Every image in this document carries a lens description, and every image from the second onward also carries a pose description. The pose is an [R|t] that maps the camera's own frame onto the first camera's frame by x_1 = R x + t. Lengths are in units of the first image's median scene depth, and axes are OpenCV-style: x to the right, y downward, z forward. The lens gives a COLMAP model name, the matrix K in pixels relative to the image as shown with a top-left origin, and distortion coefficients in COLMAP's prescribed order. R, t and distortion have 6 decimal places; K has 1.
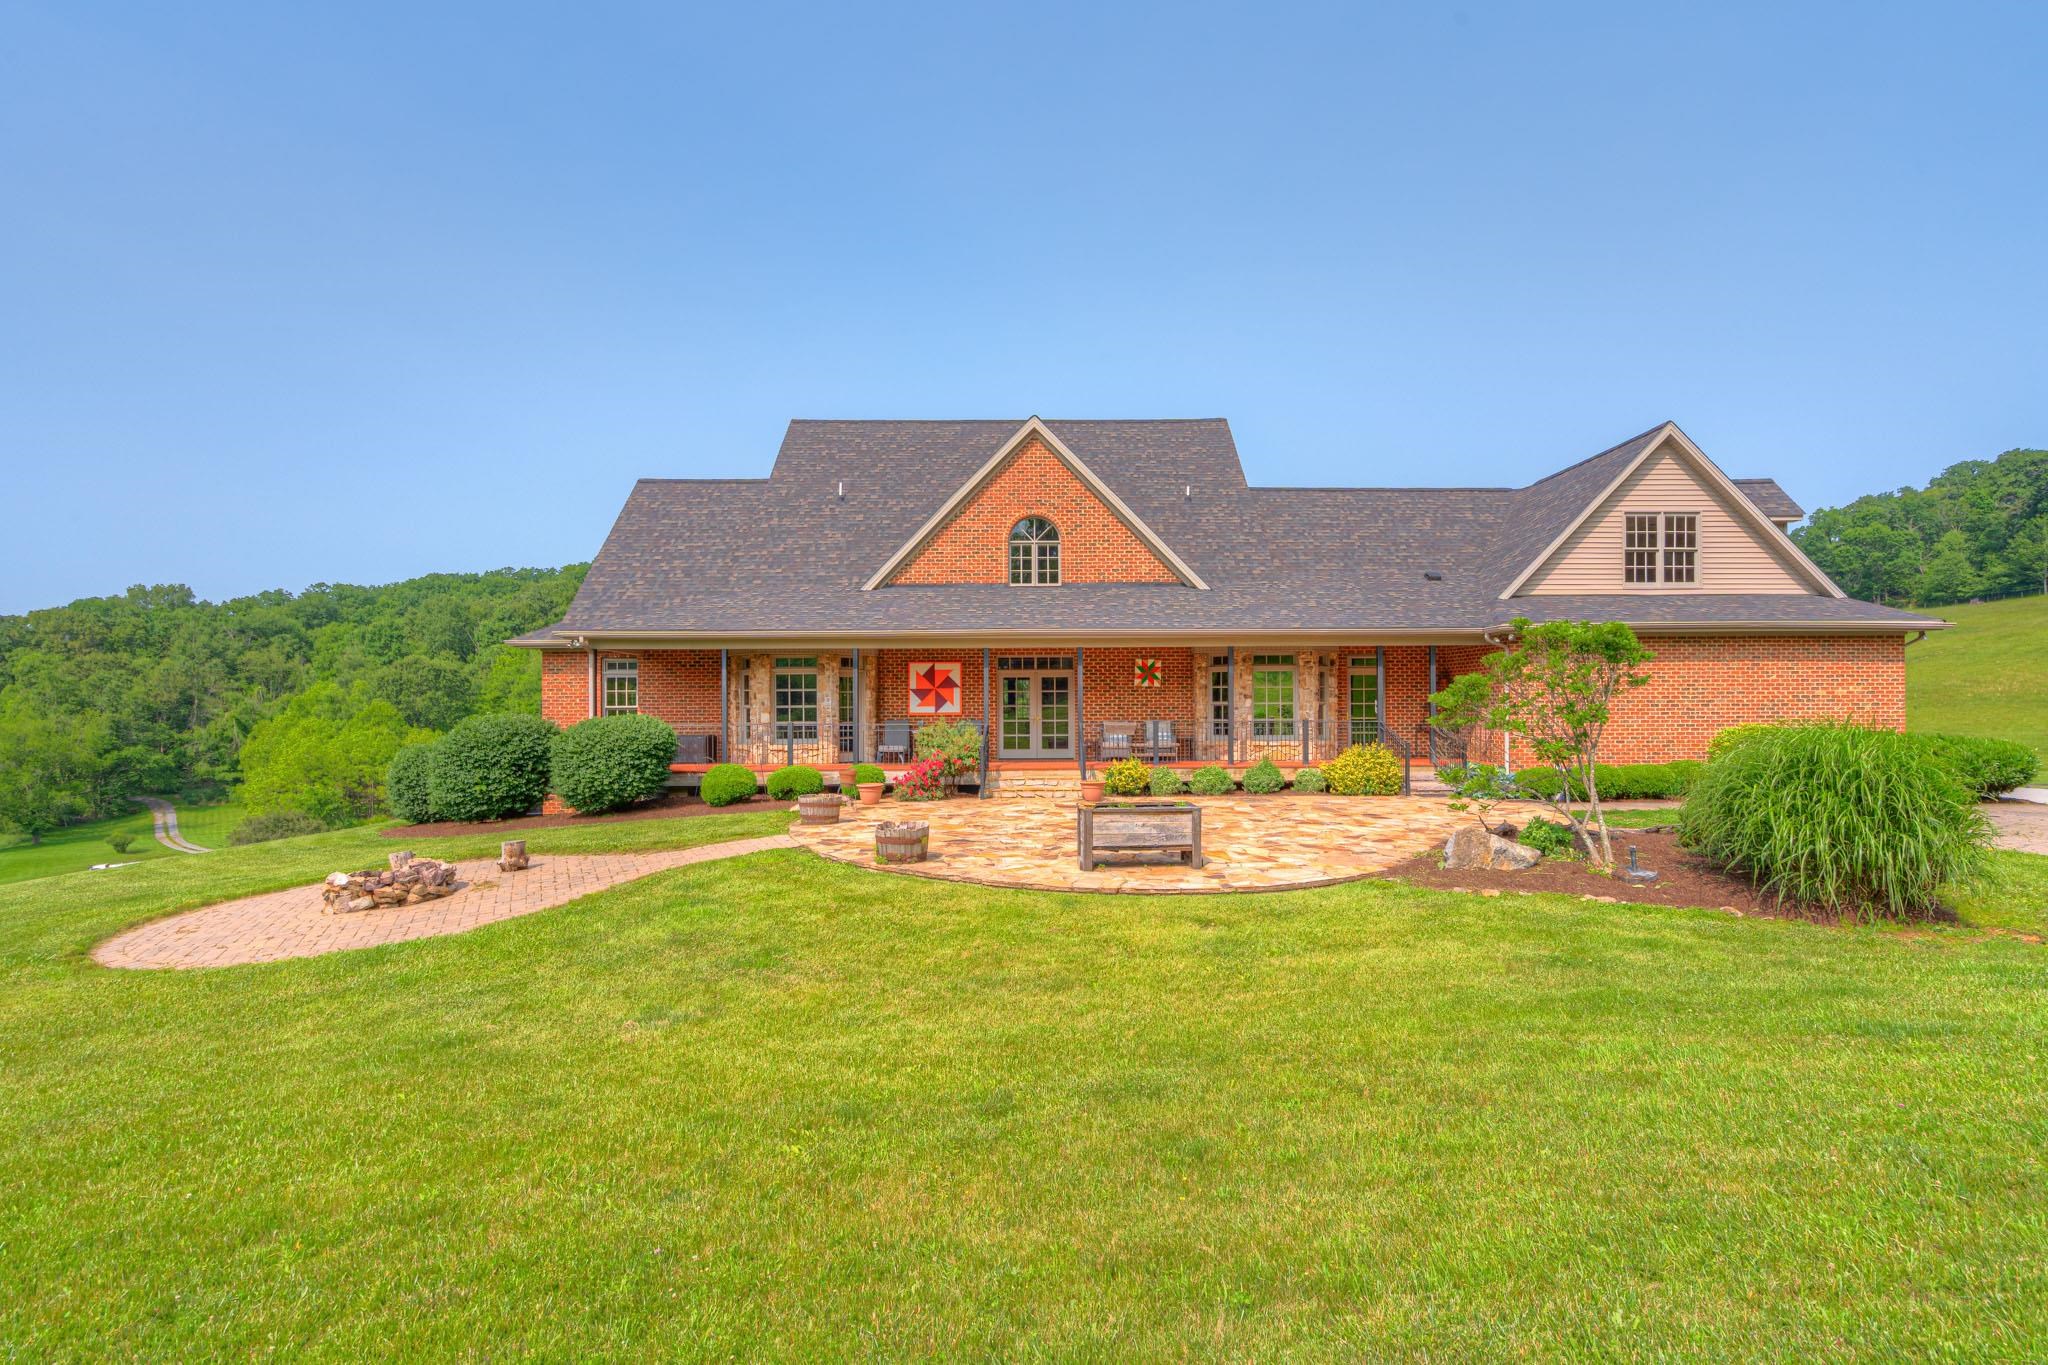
lens RADIAL K [[939.6, 0, 1049.8], [0, 939.6, 711.1], [0, 0, 1]] dist [-0.006387, 0.003951]
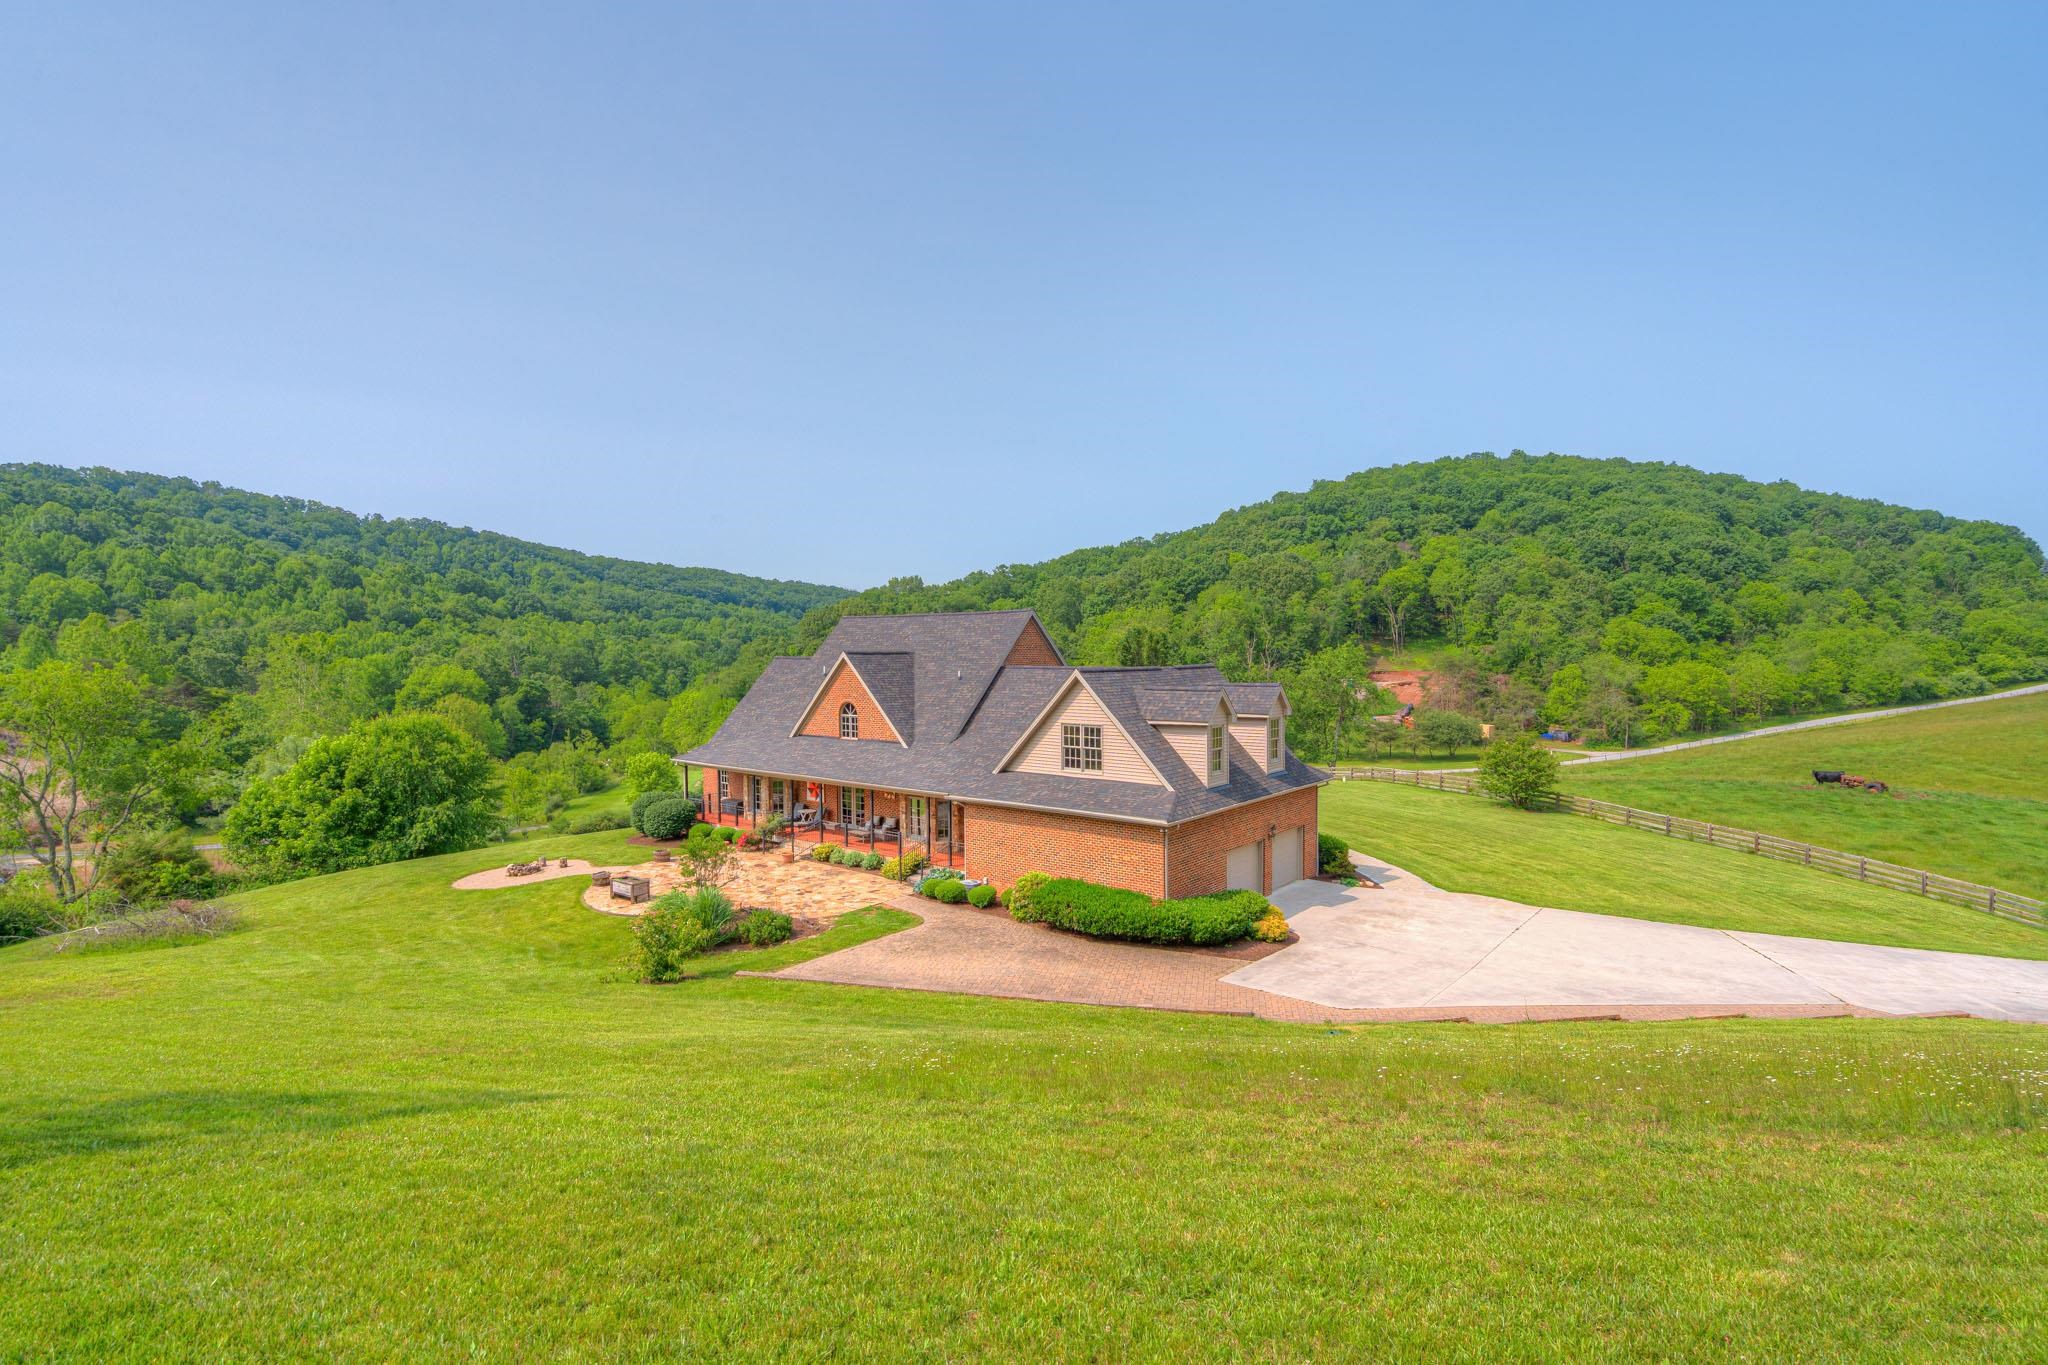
lens RADIAL K [[990.5, 0, 1024.5], [0, 990.5, 677.1], [0, 0, 1]] dist [0.006260, -0.000145]
pose [[0.764752, 0.021772, -0.643956, 1.540243], [-0.001435, 0.999484, 0.032089, -0.322896], [0.644323, -0.023616, 0.764389, -0.296978]]
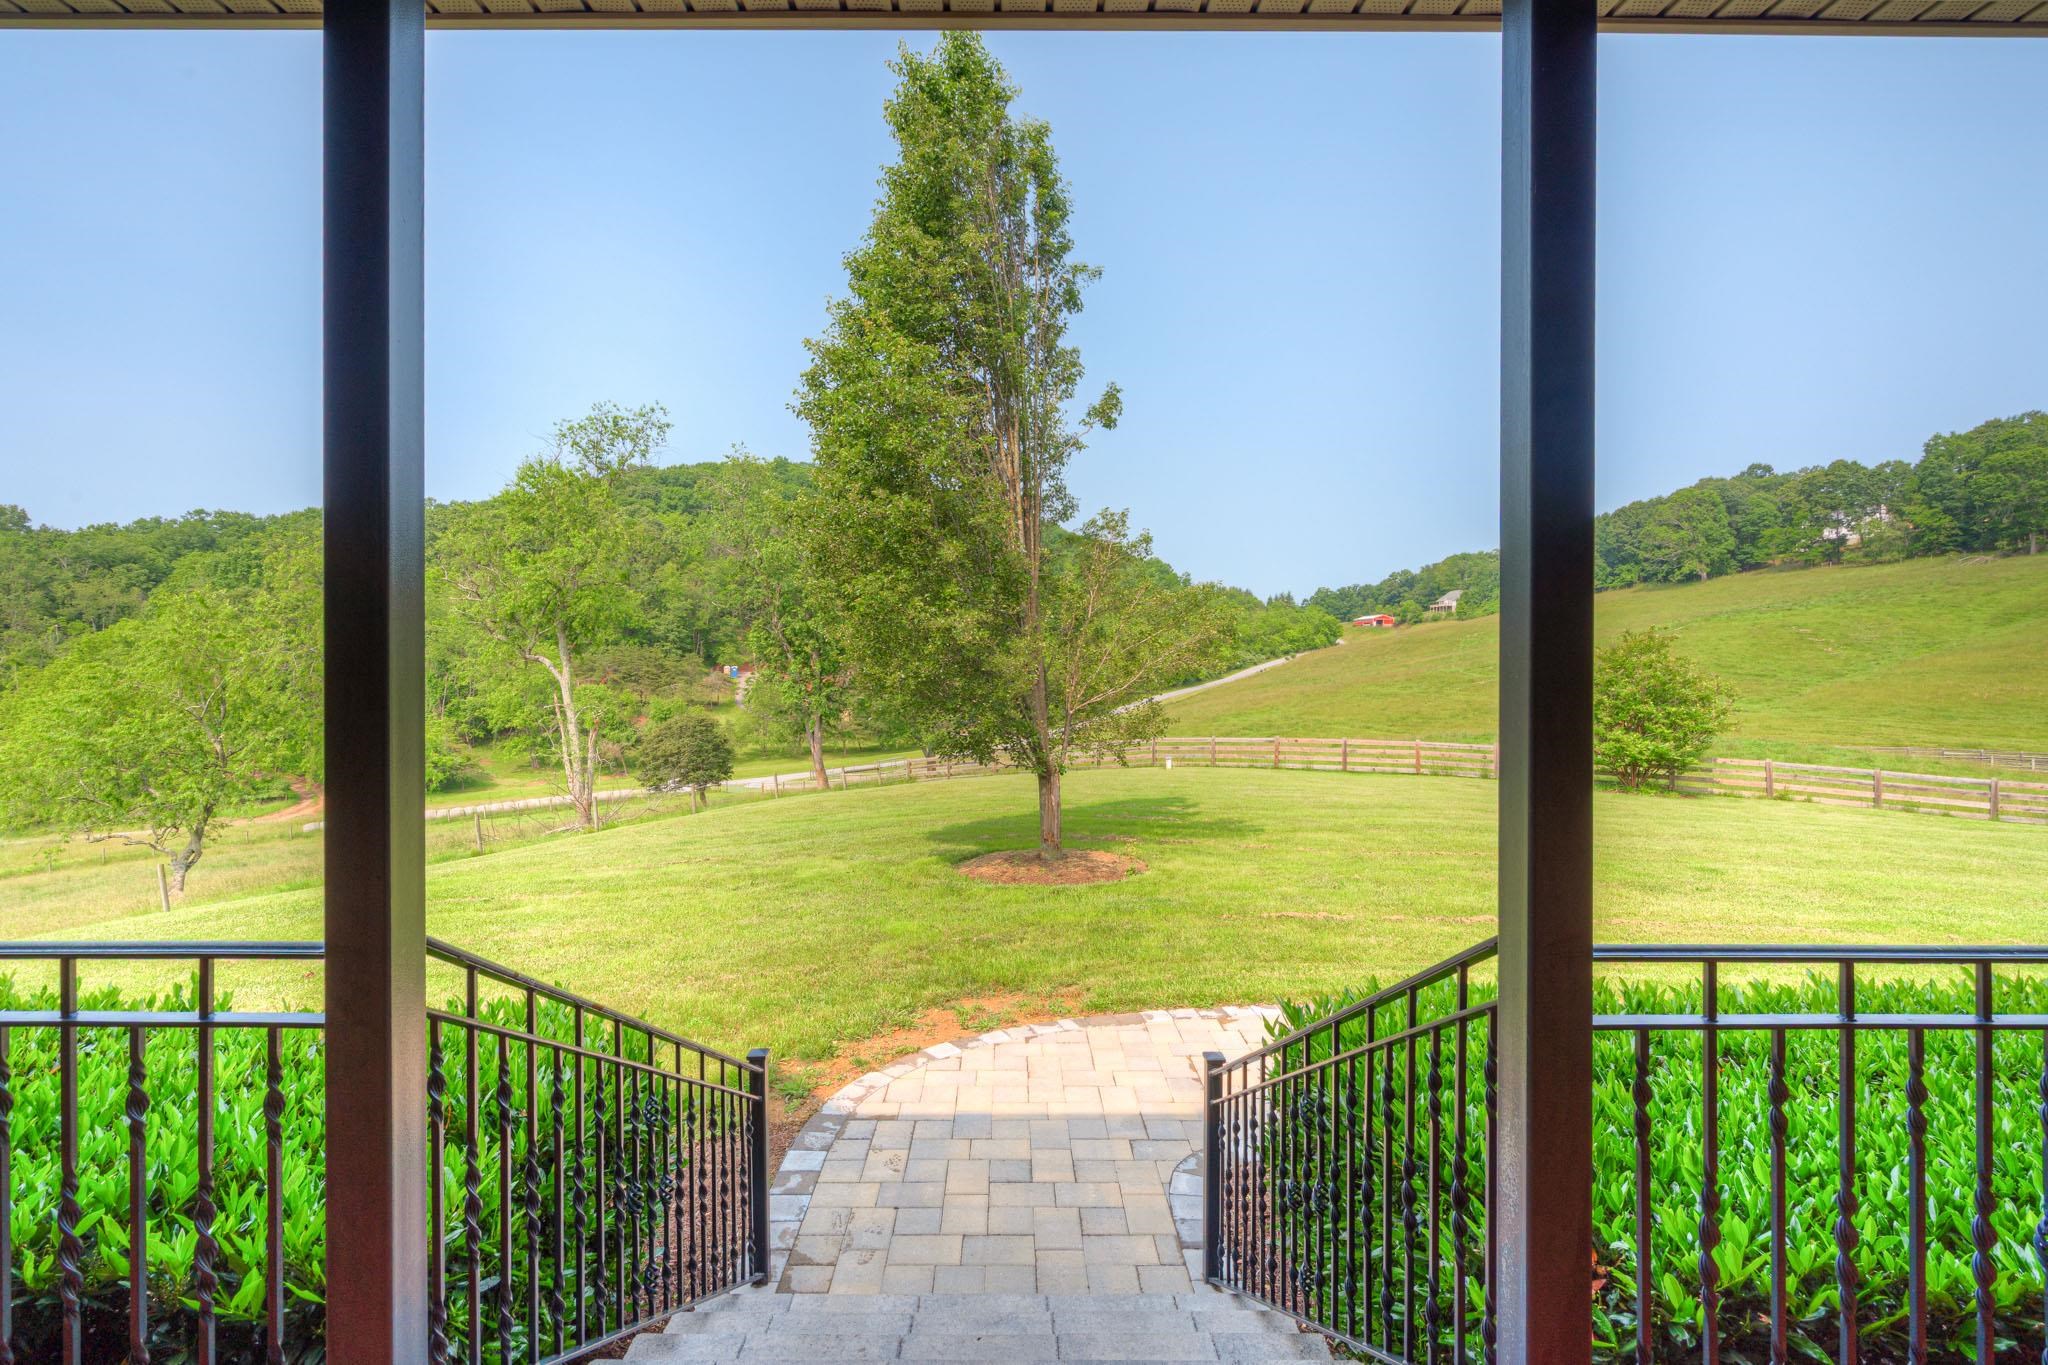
lens RADIAL K [[946.7, 0, 1014.4], [0, 946.7, 642.8], [0, 0, 1]] dist [-0.000271, 0.000276]
pose [[0.999912, 0.008411, -0.010292, -0.081672], [-0.008615, 0.999762, -0.020022, -0.011194], [0.010121, 0.020109, 0.999747, 1.546098]]
